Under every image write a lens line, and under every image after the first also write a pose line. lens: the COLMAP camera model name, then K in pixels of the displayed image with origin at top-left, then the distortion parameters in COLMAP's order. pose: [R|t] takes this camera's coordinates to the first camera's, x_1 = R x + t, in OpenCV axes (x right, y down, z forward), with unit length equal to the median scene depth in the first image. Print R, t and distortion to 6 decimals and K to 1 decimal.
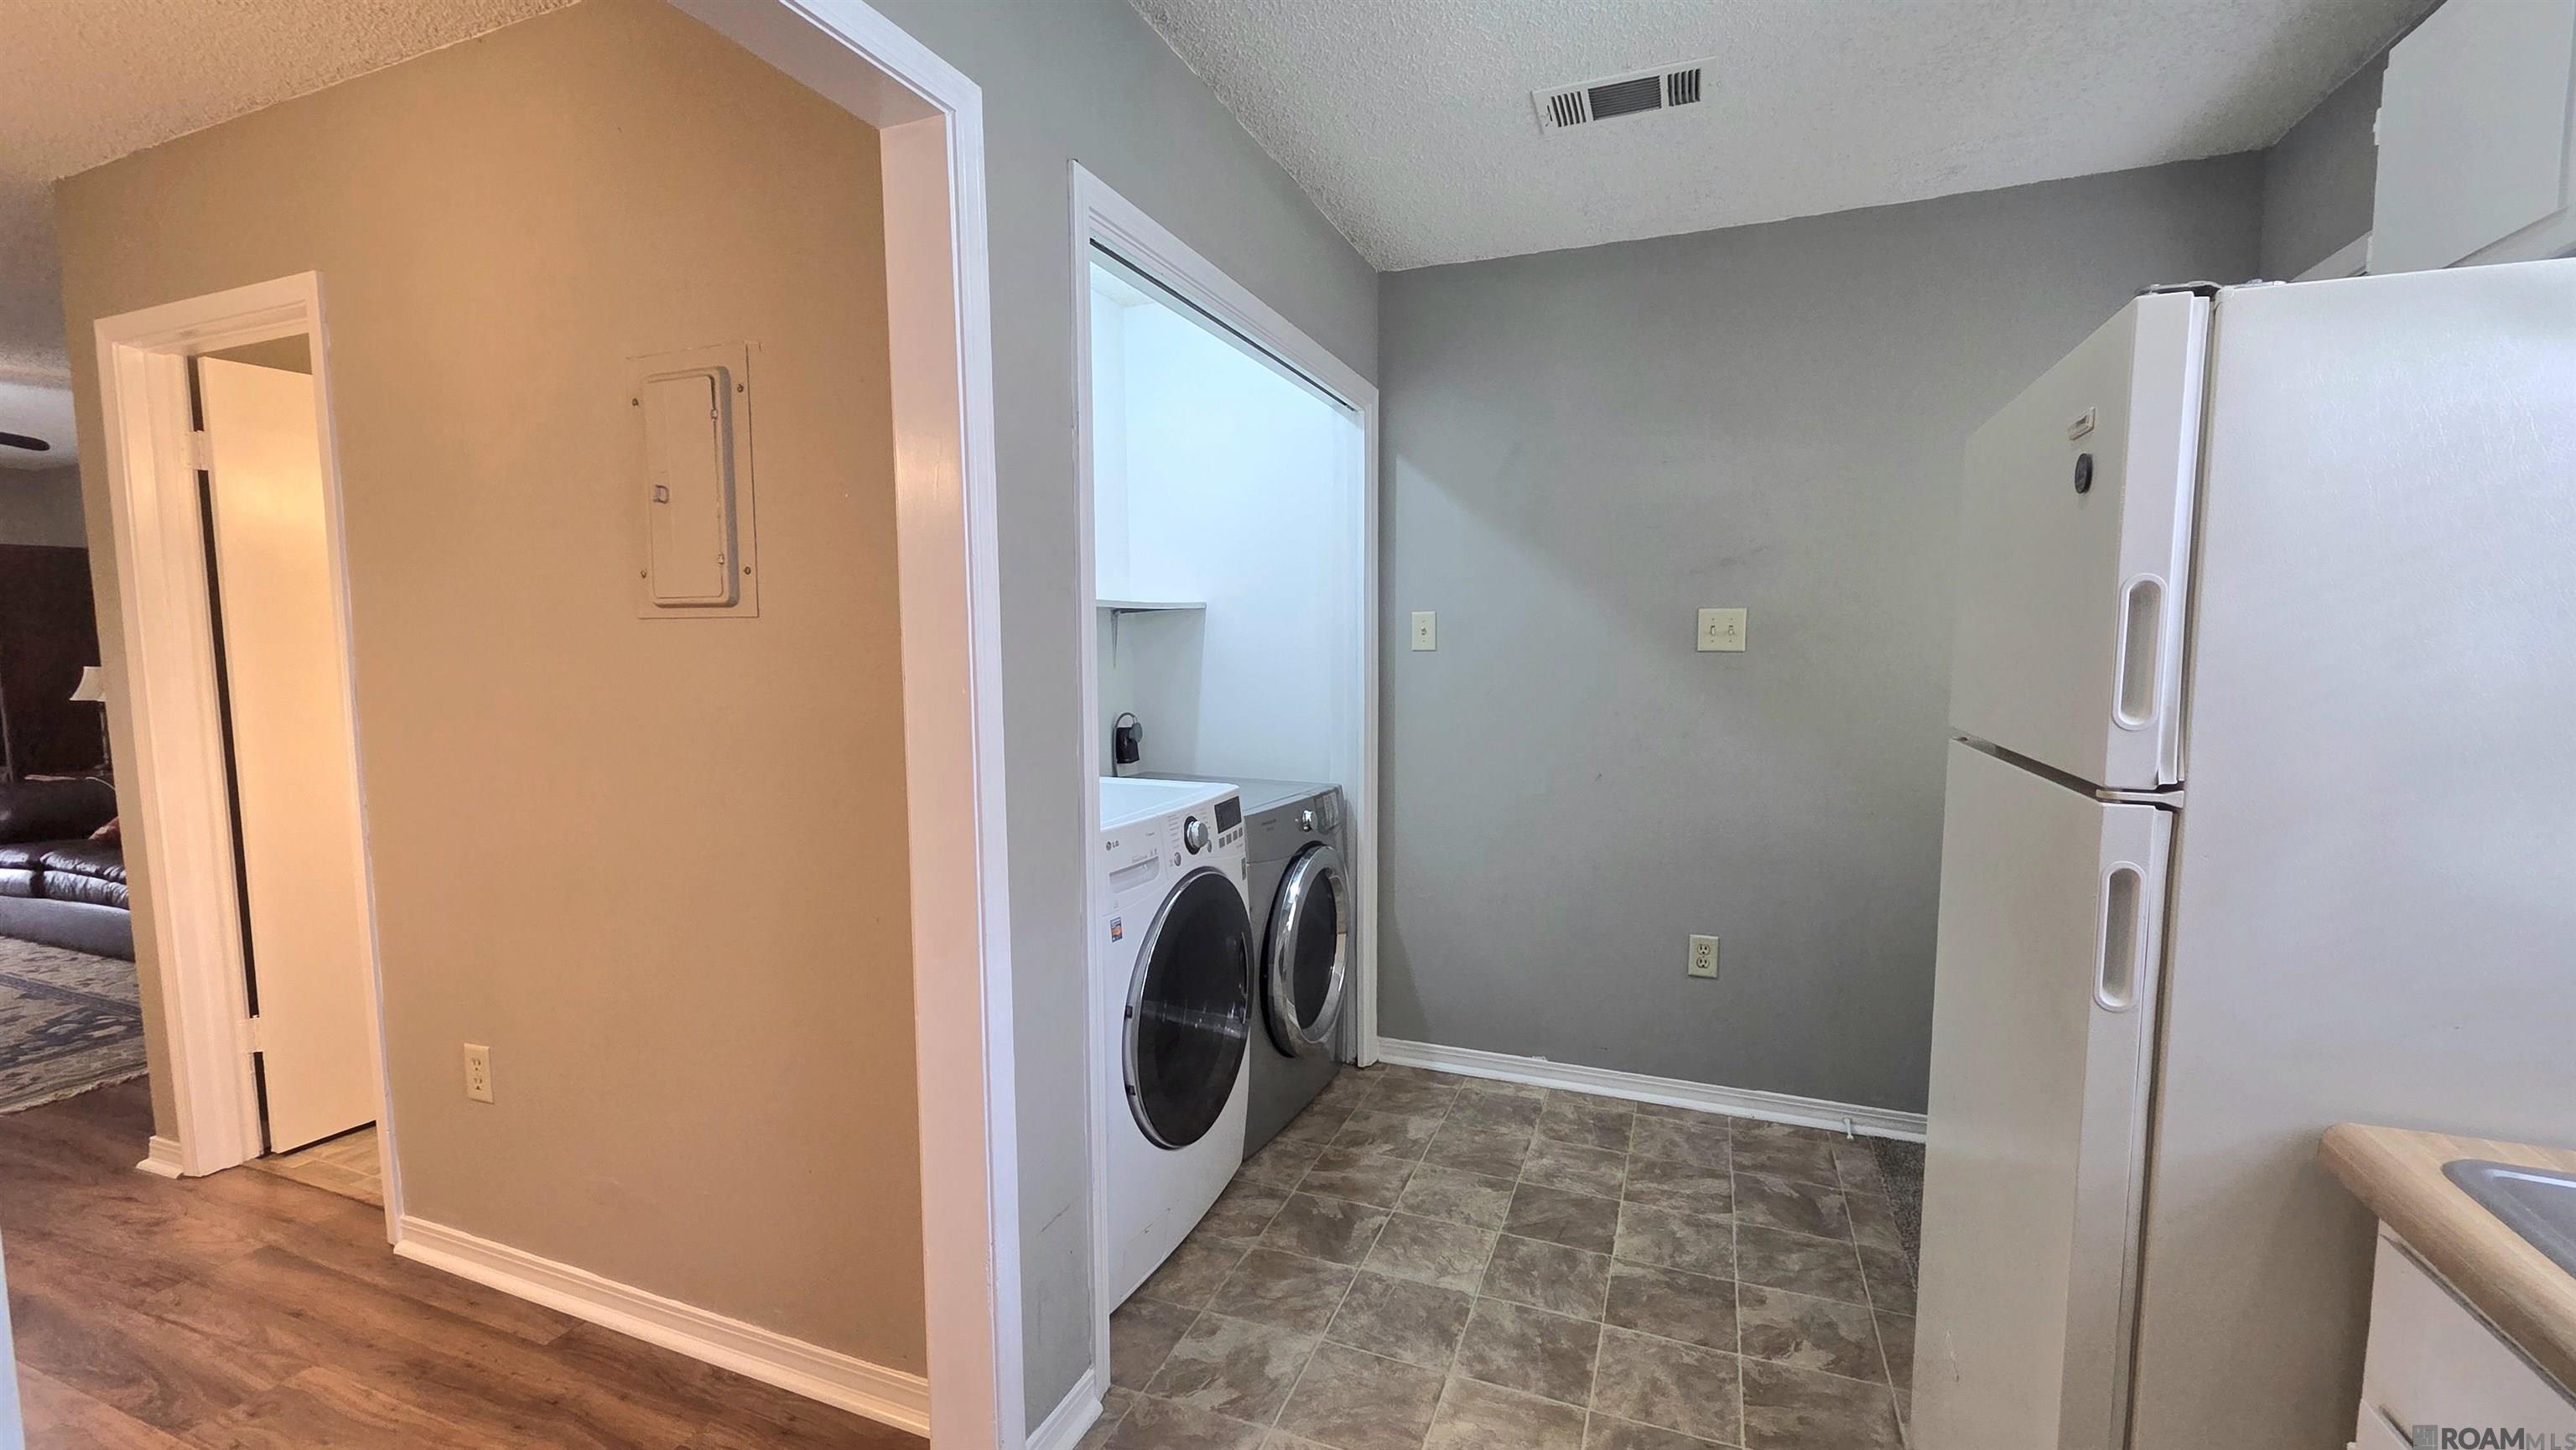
lens RADIAL K [[1082.3, 0, 1285.0], [0, 1082.3, 733.3], [0, 0, 1]] dist [0.009118, -0.000845]
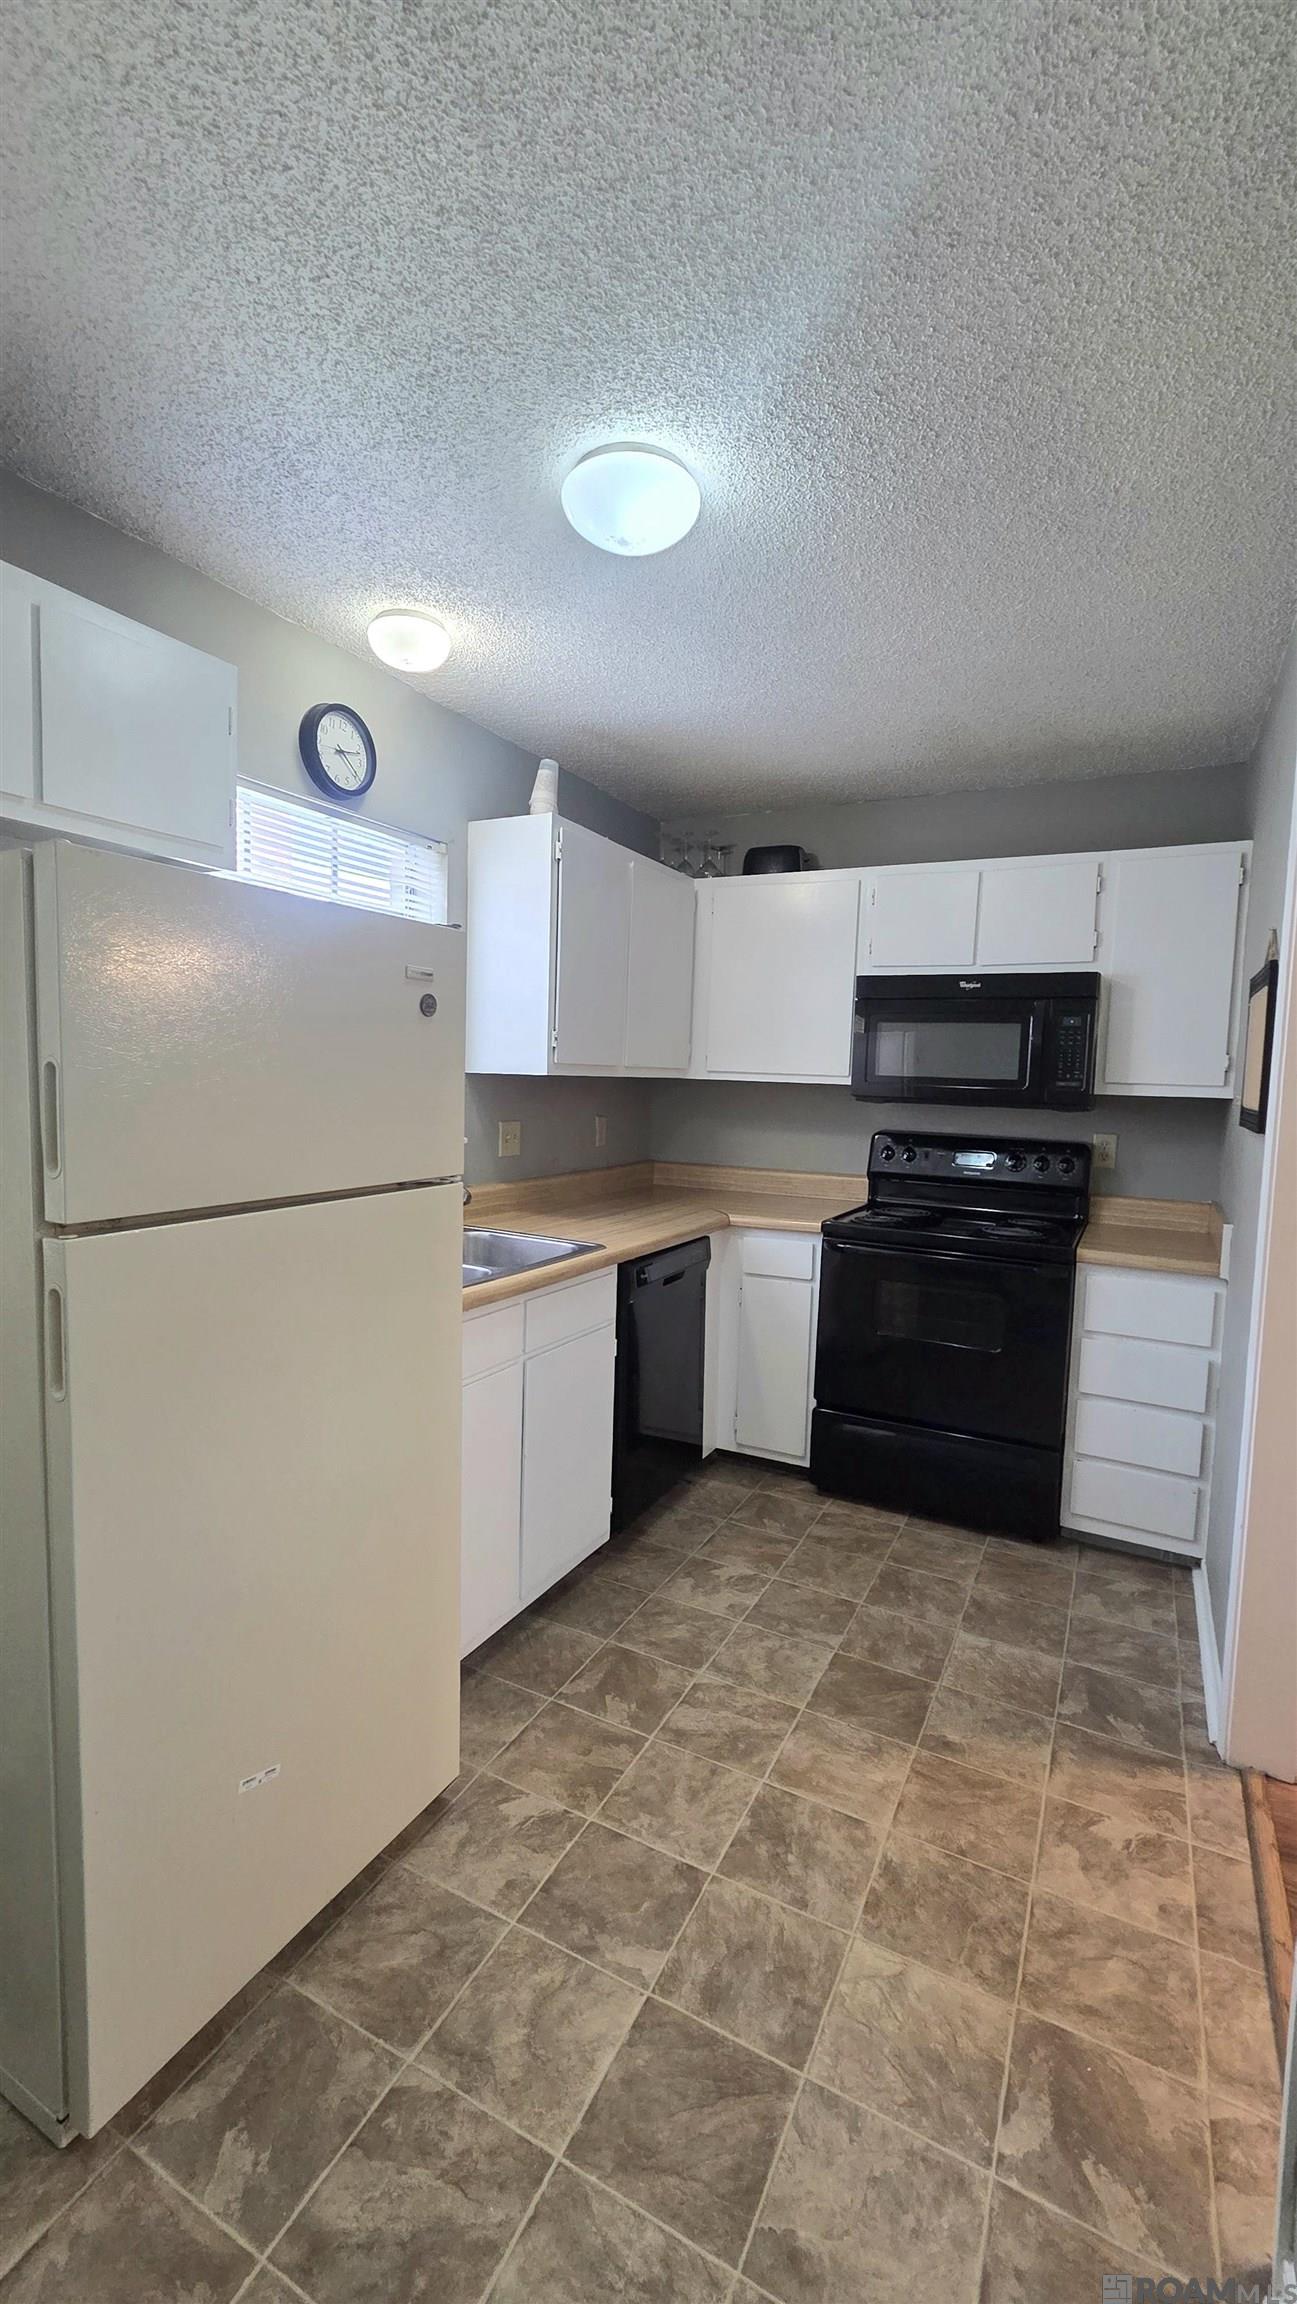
lens RADIAL K [[968.0, 0, 648.3], [0, 968.0, 1150.0], [0, 0, 1]] dist [0.009118, -0.000845]
pose [[-0.994637, -0.043602, 0.093782, 0.292283], [-0.027279, 0.985279, 0.168766, -0.171003], [-0.099760, 0.165303, -0.981184, 1.668820]]
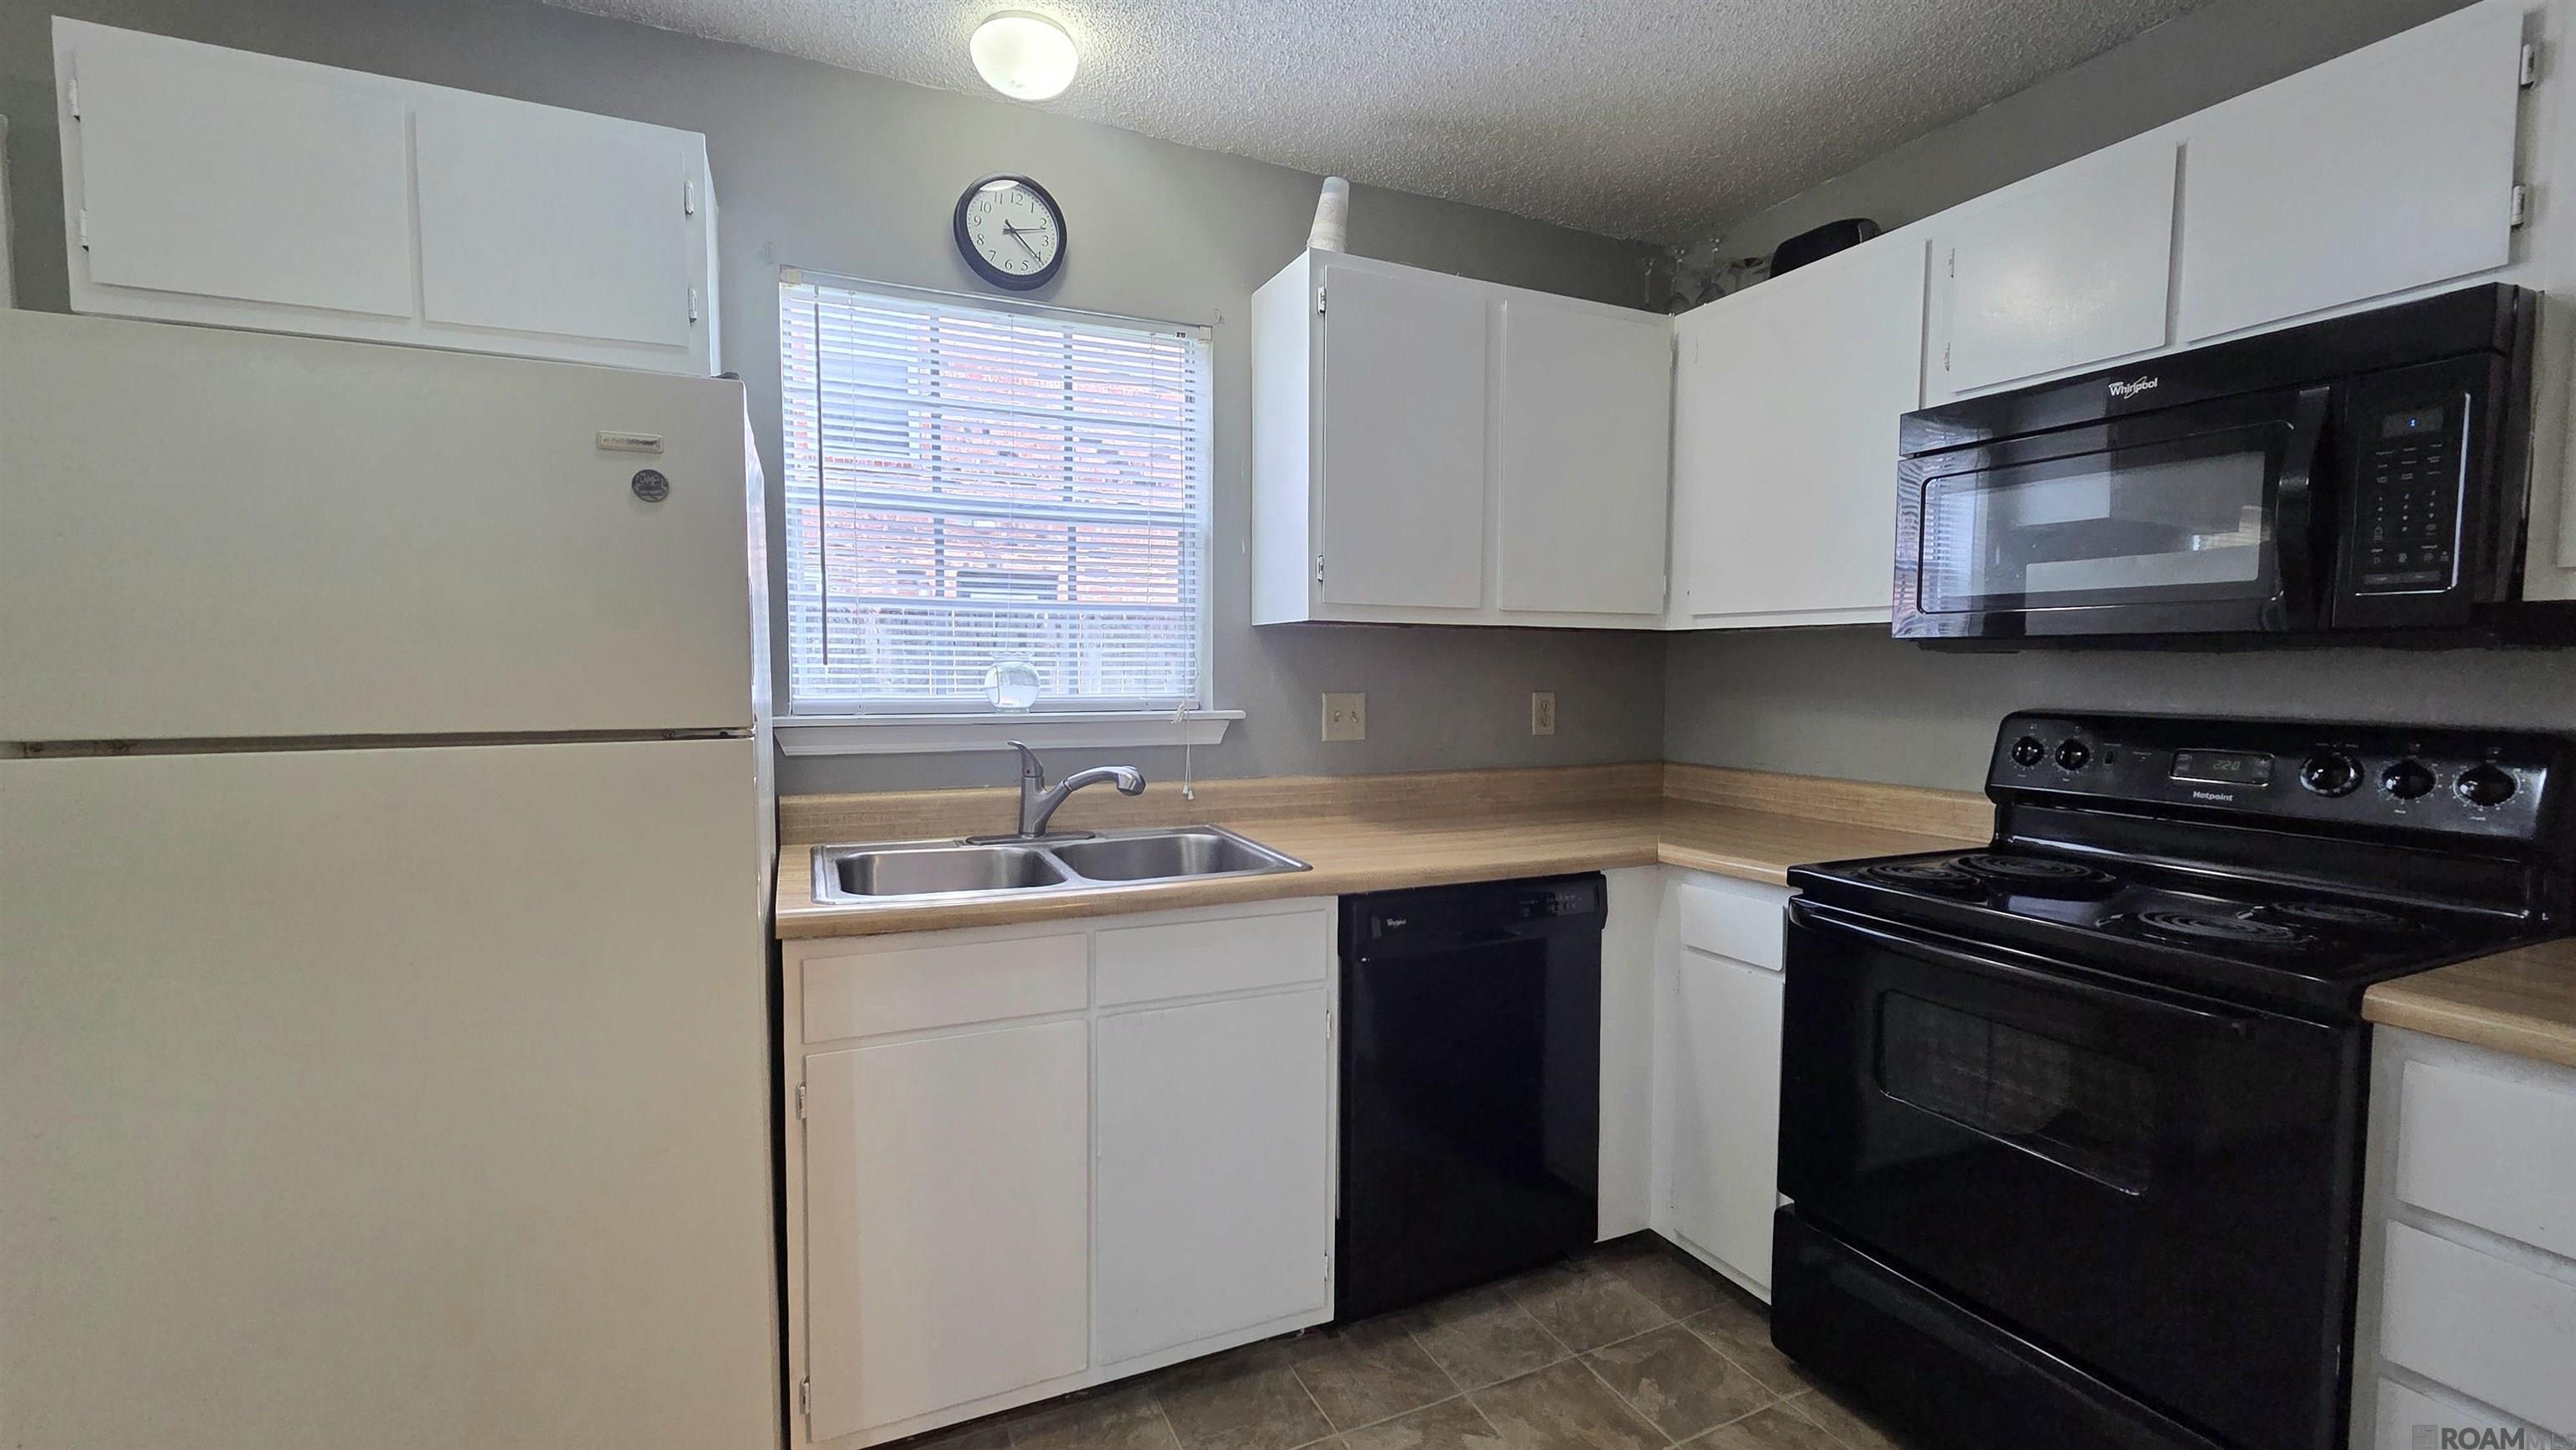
lens RADIAL K [[1082.3, 0, 1291.9], [0, 1082.3, 728.9], [0, 0, 1]] dist [0.009118, -0.000845]
pose [[-0.723127, -0.048031, 0.689043, -0.151605], [0.052874, 0.990803, 0.124555, -0.071473], [-0.688689, 0.126502, -0.713936, 1.133699]]
